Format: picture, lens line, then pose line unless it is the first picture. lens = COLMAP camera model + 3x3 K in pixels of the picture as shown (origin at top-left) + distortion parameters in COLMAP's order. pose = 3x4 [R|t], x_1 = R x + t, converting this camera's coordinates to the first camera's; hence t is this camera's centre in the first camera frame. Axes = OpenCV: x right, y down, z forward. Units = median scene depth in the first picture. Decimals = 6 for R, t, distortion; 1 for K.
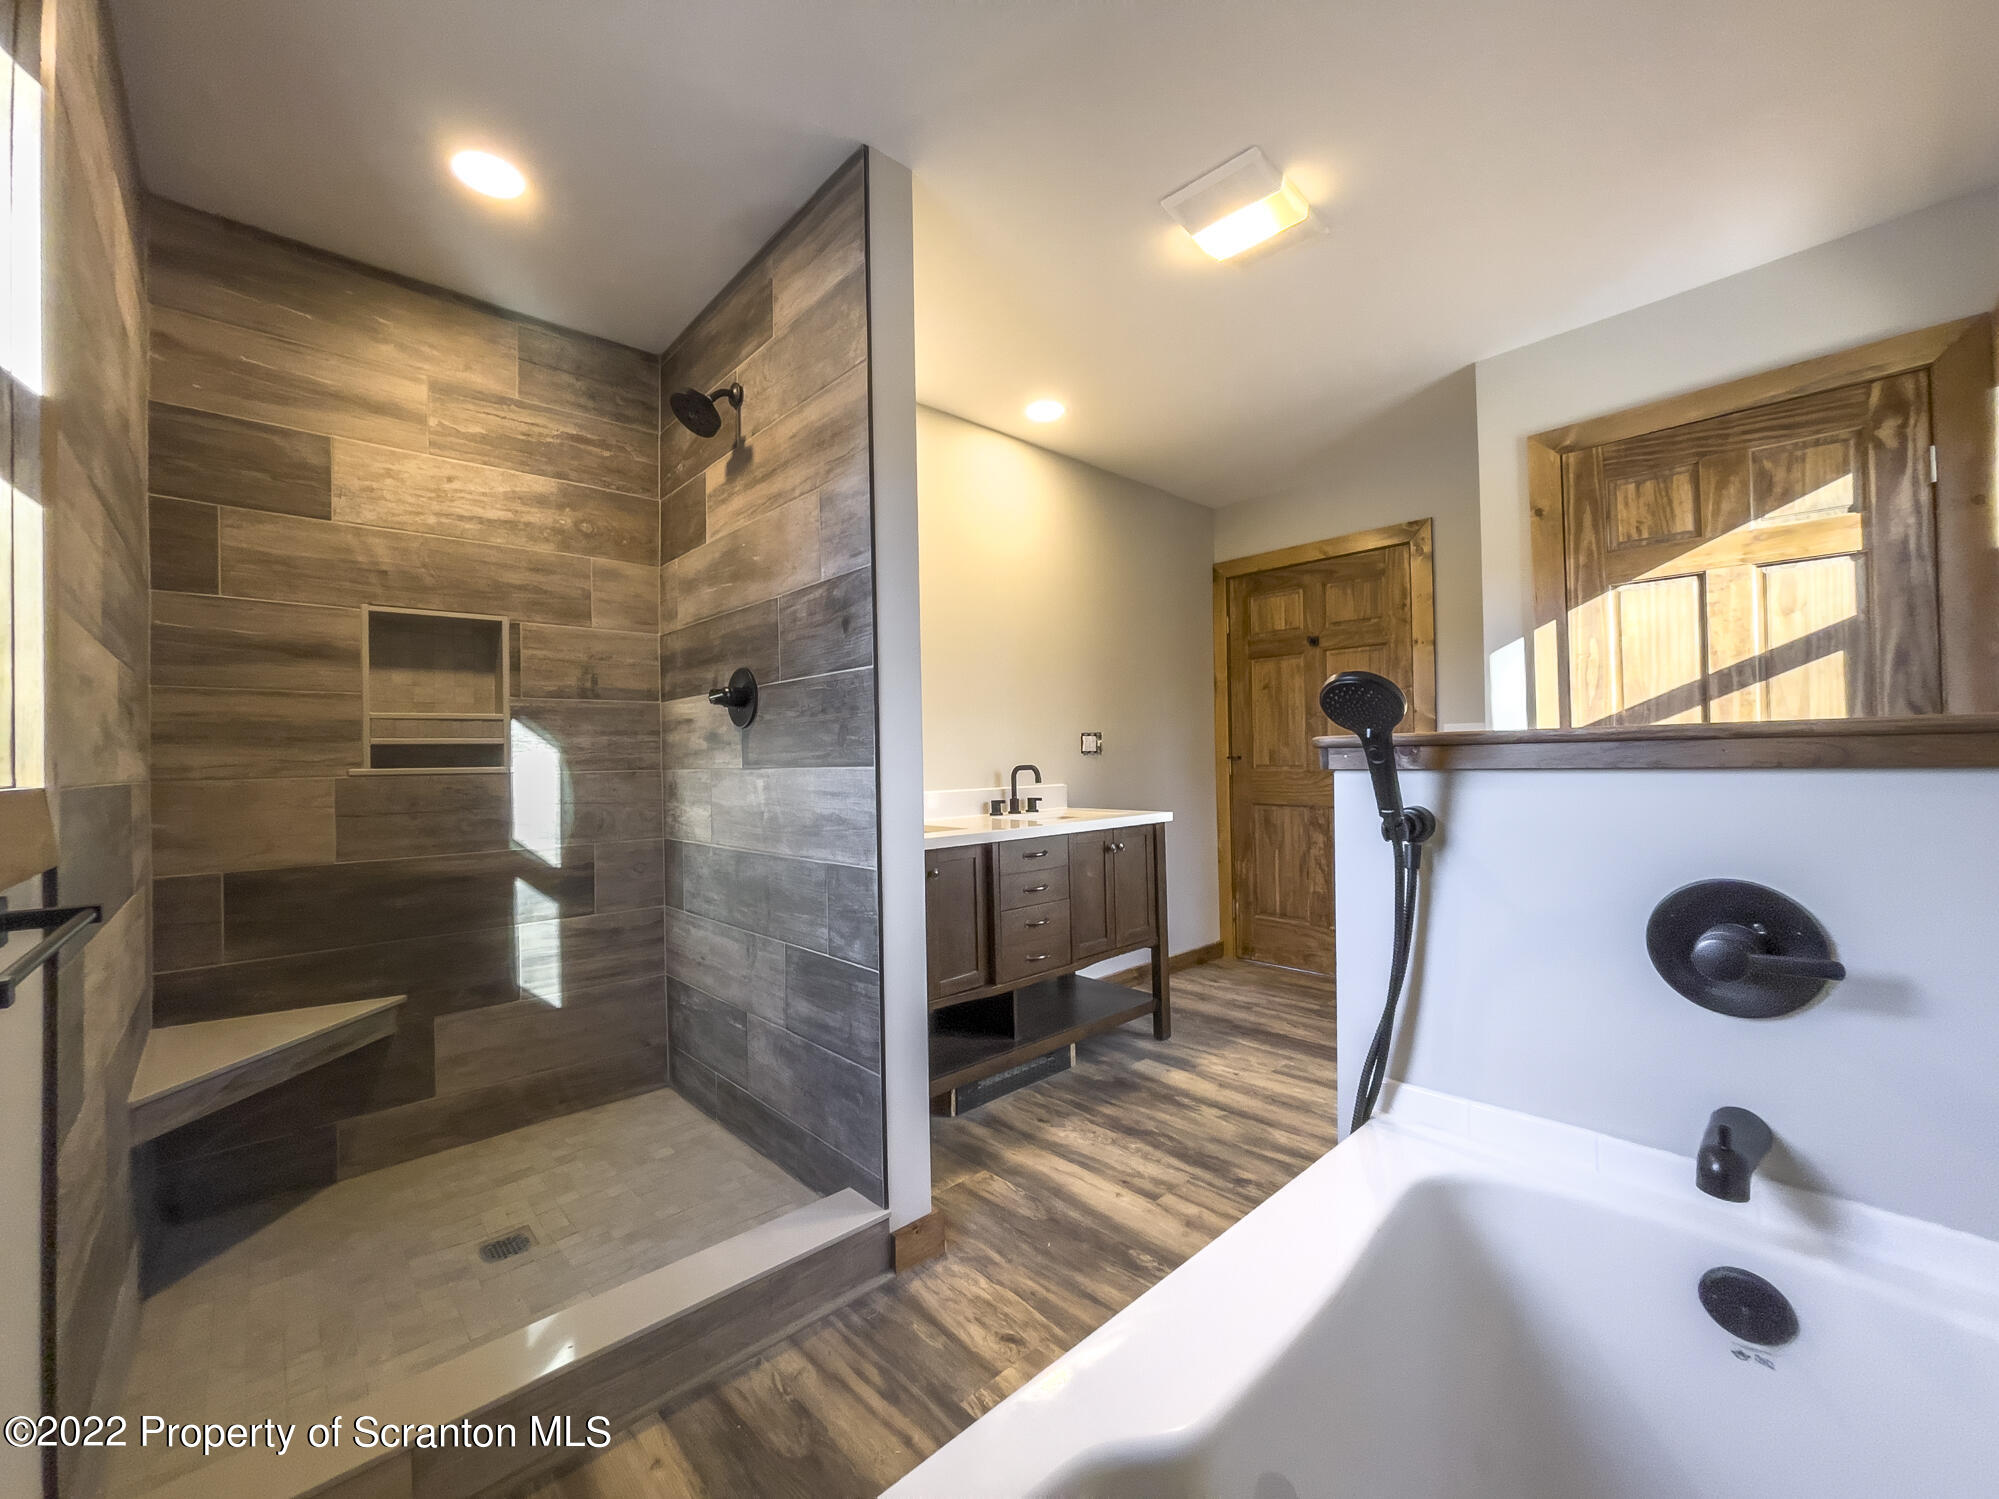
lens RADIAL K [[813.5, 0, 1007.3], [0, 813.5, 745.2], [0, 0, 1]] dist [0.000232, 0.000506]
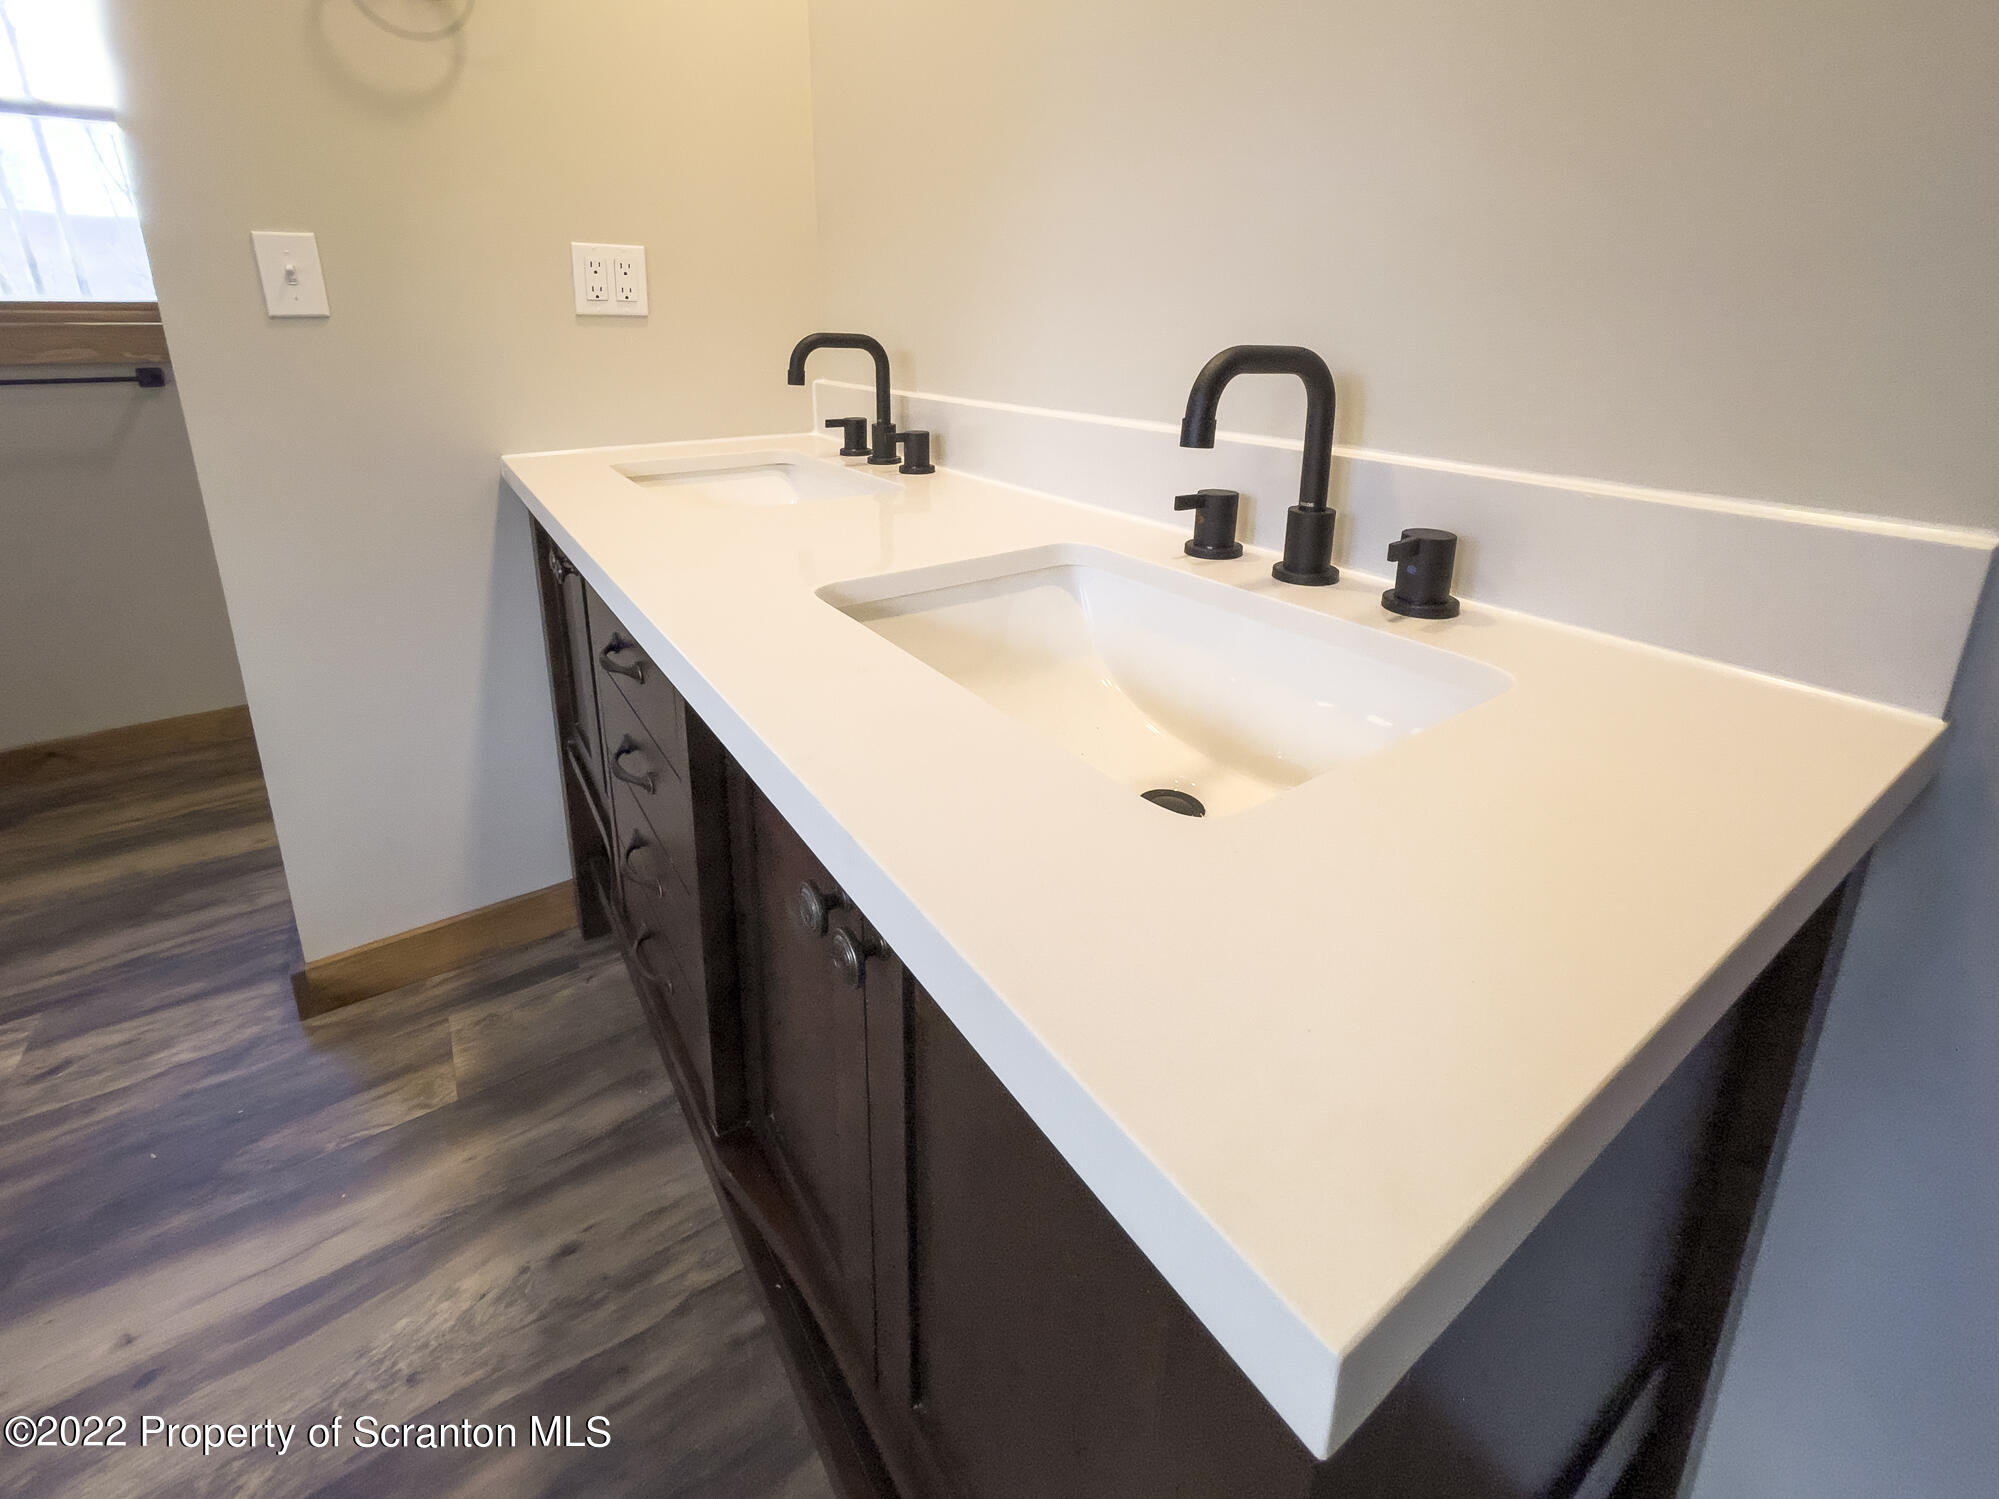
lens RADIAL K [[758.0, 0, 999.5], [0, 758.0, 749.5], [0, 0, 1]] dist [-0.002286, -0.000130]
pose [[-0.166388, 0.510848, -0.843415, 0.154215], [0.023516, 0.857151, 0.514529, 0.035659], [0.985780, 0.065777, -0.154633, 0.967661]]
